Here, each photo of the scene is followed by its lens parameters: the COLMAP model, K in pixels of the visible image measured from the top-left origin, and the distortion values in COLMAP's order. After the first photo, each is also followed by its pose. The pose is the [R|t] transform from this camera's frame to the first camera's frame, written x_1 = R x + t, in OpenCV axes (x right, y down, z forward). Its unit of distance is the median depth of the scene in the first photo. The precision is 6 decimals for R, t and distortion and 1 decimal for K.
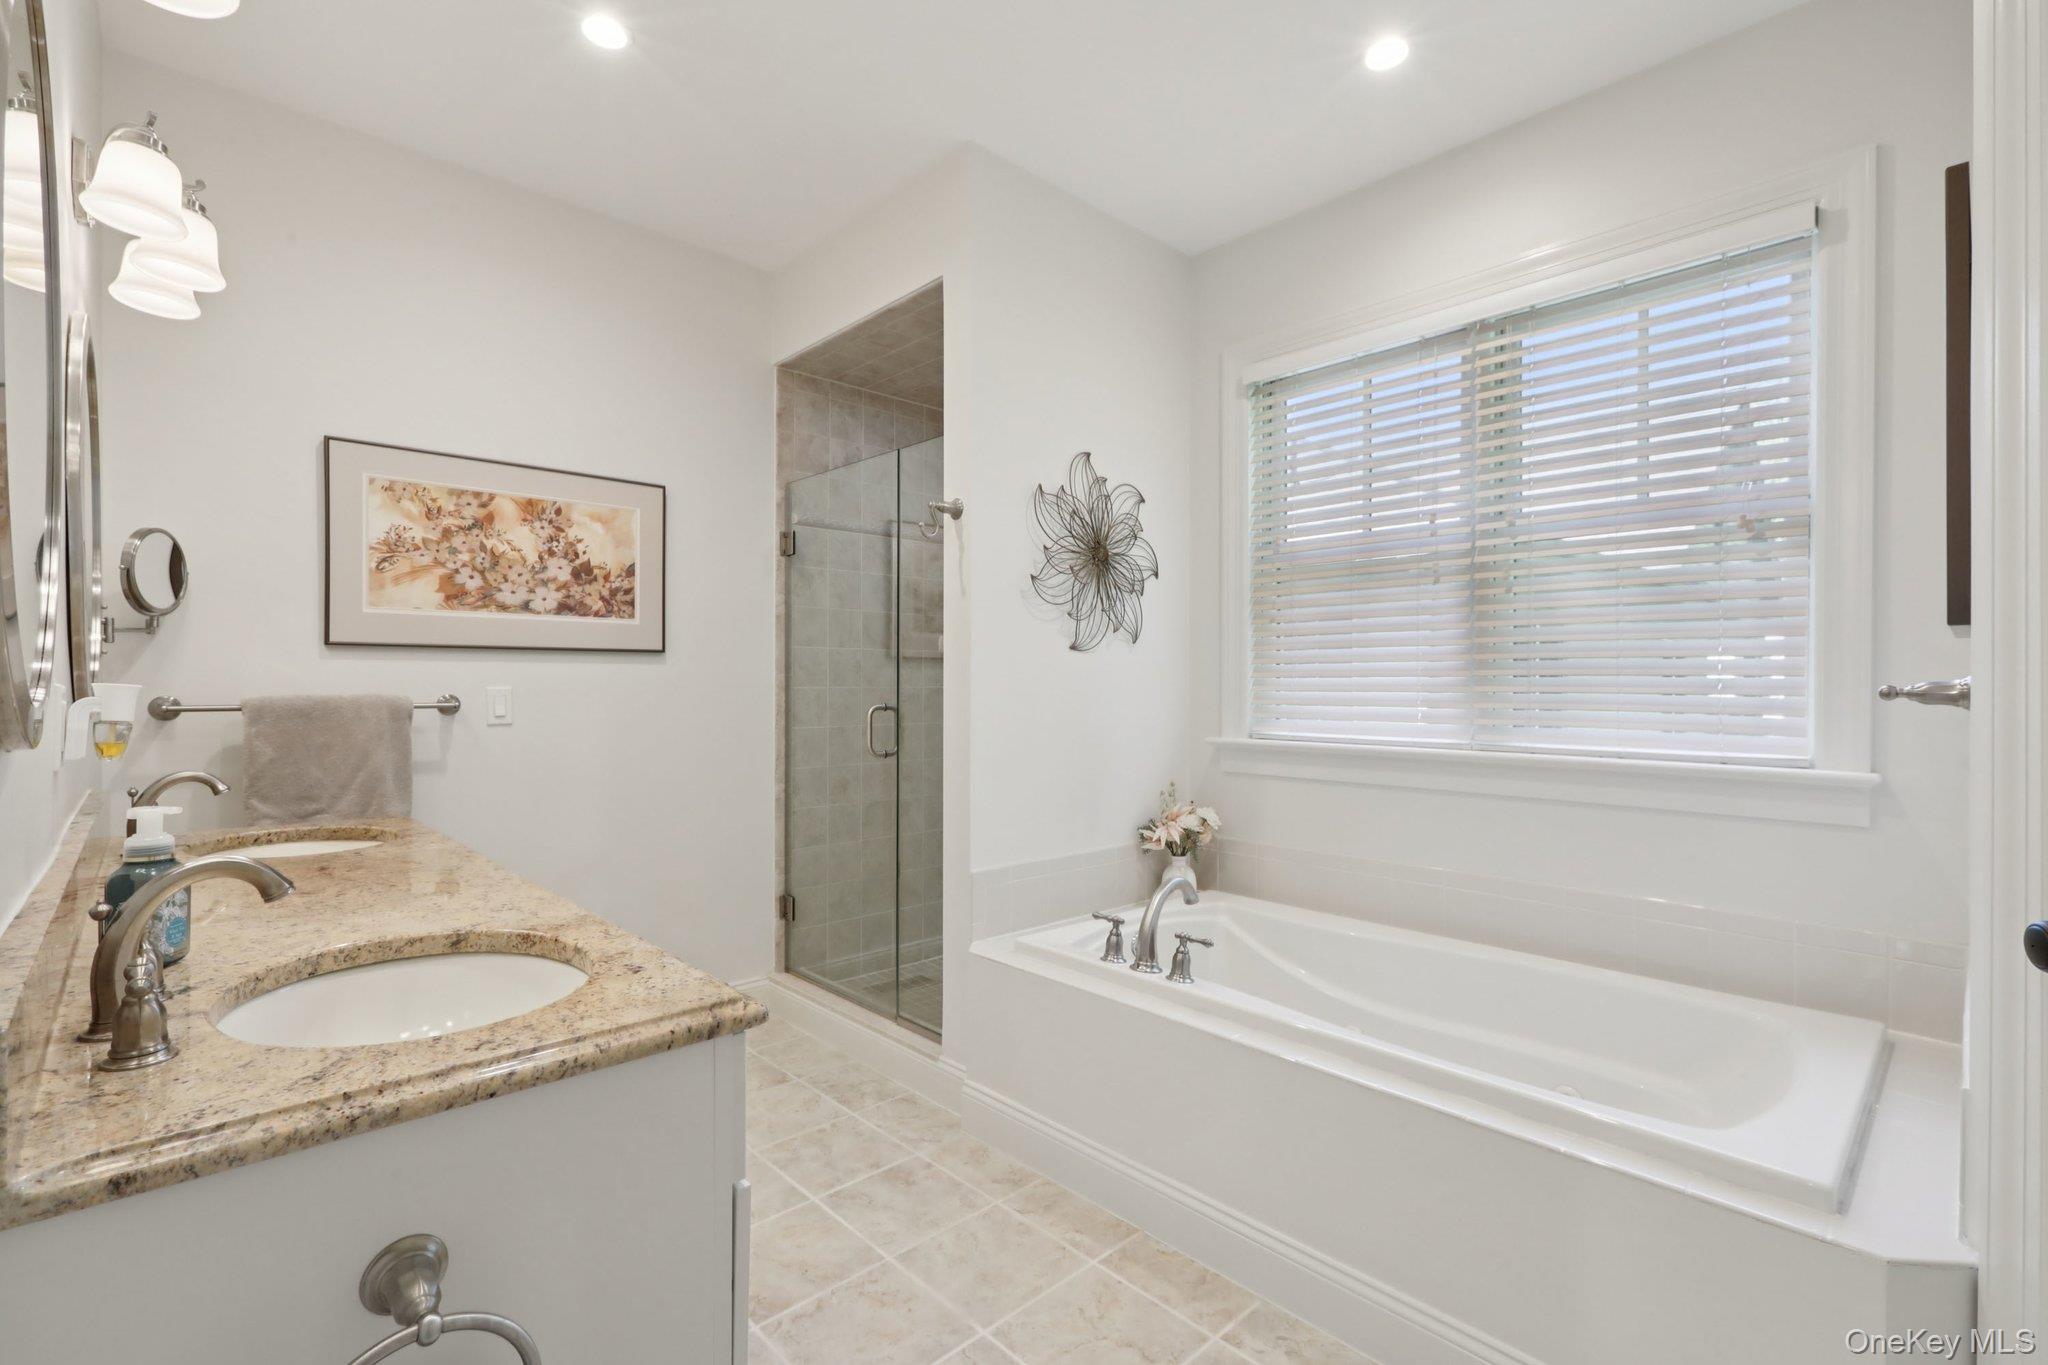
lens RADIAL K [[928.5, 0, 1007.7], [0, 928.5, 677.9], [0, 0, 1]] dist [0.000431, 0.000150]
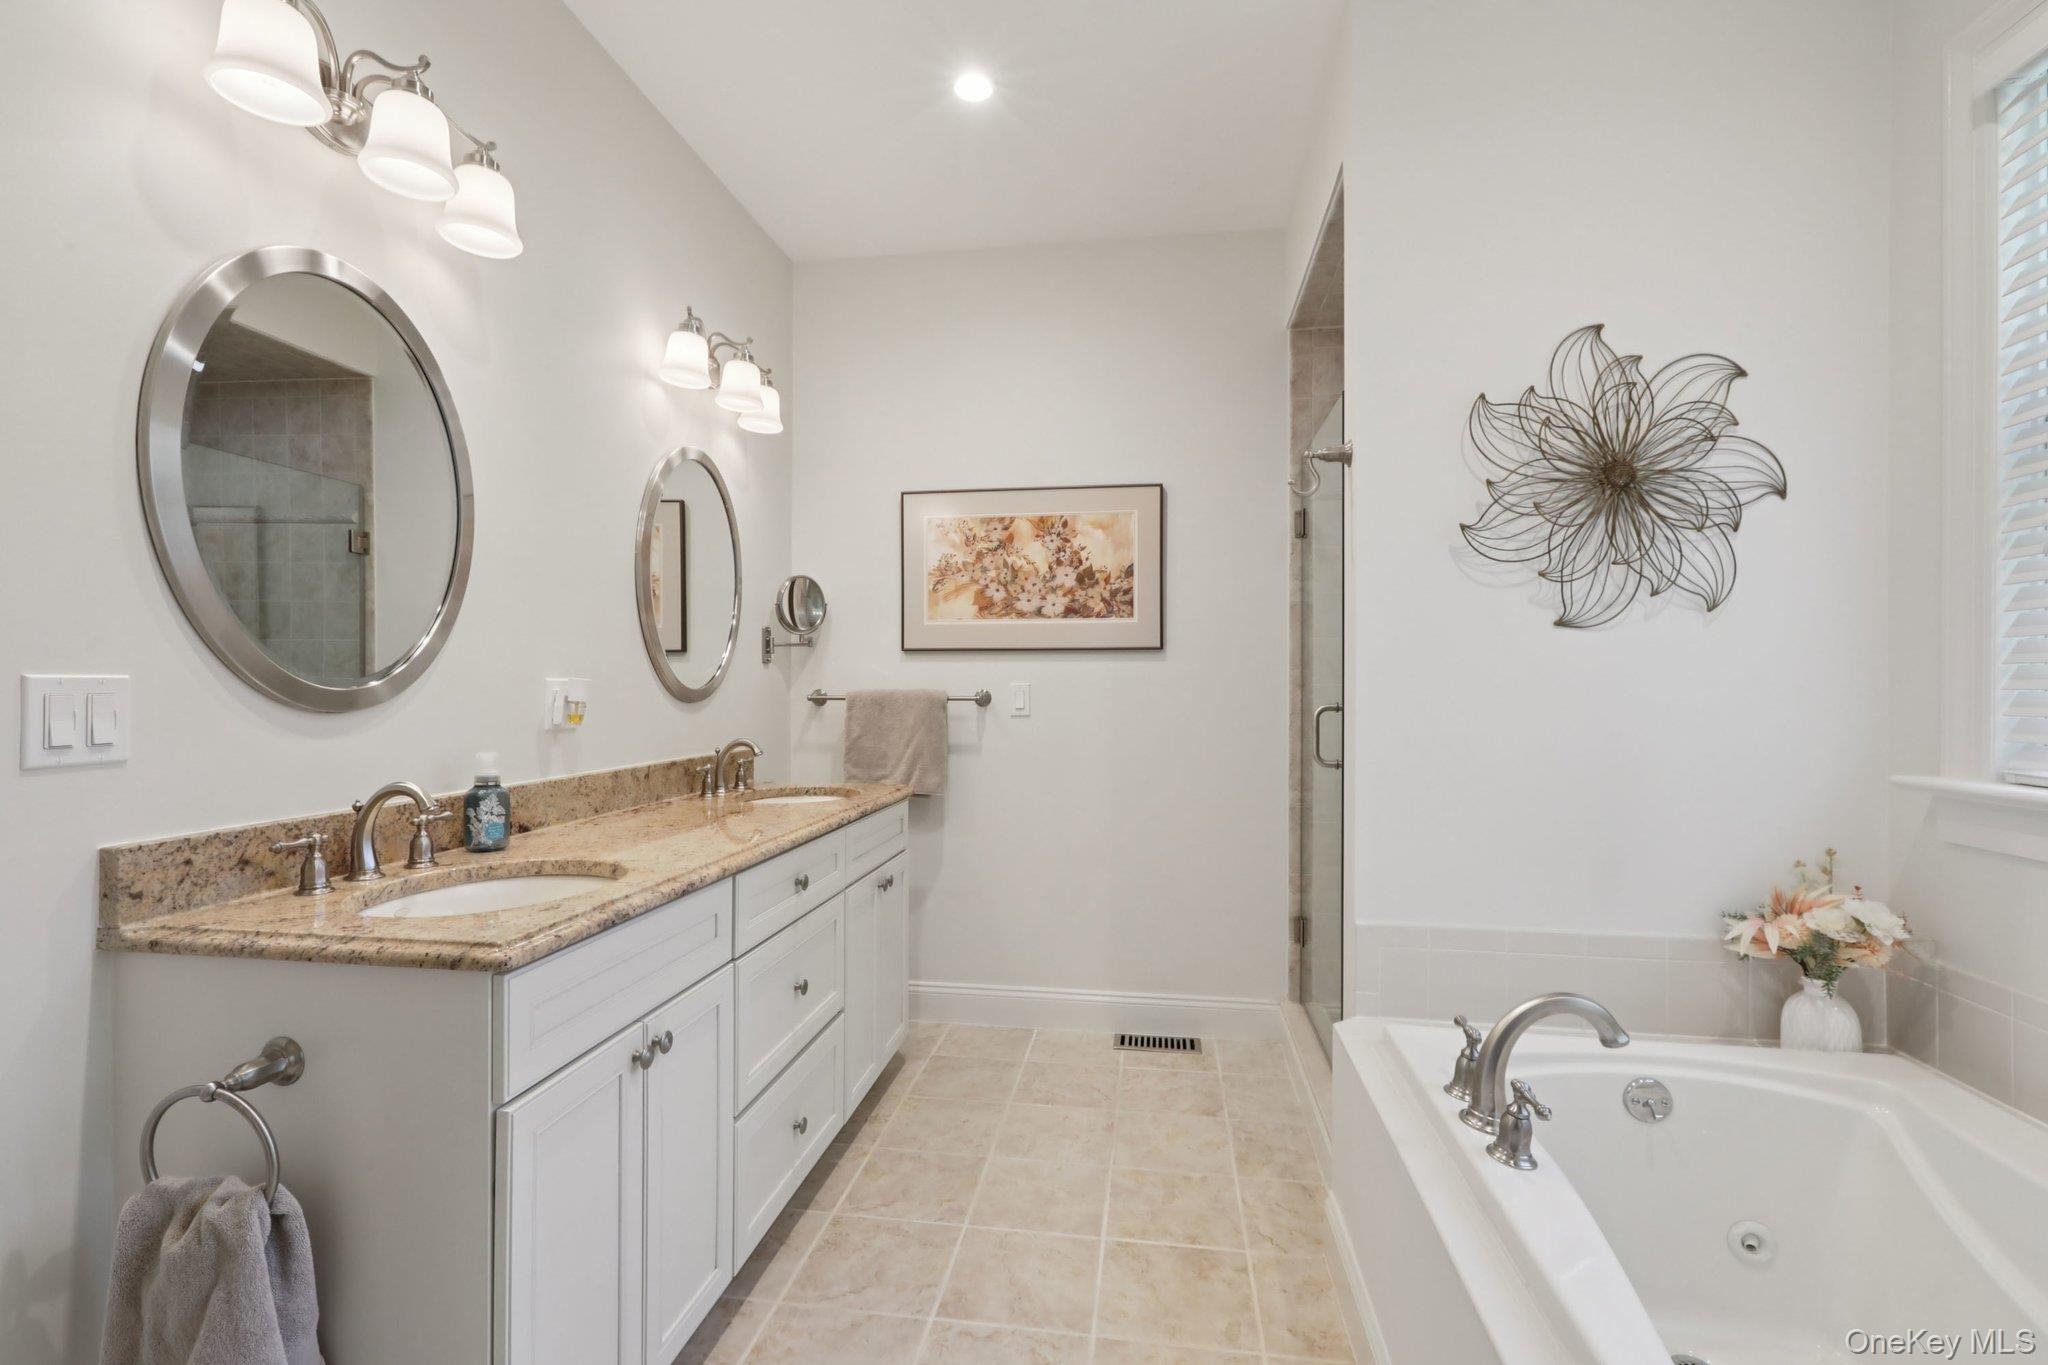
lens RADIAL K [[928.5, 0, 1007.7], [0, 928.5, 677.9], [0, 0, 1]] dist [0.000431, 0.000150]
pose [[0.616487, -0.005652, -0.787345, 0.348037], [0.004477, 0.999983, -0.003673, 0.007141], [0.787352, -0.001260, 0.616502, 0.271600]]
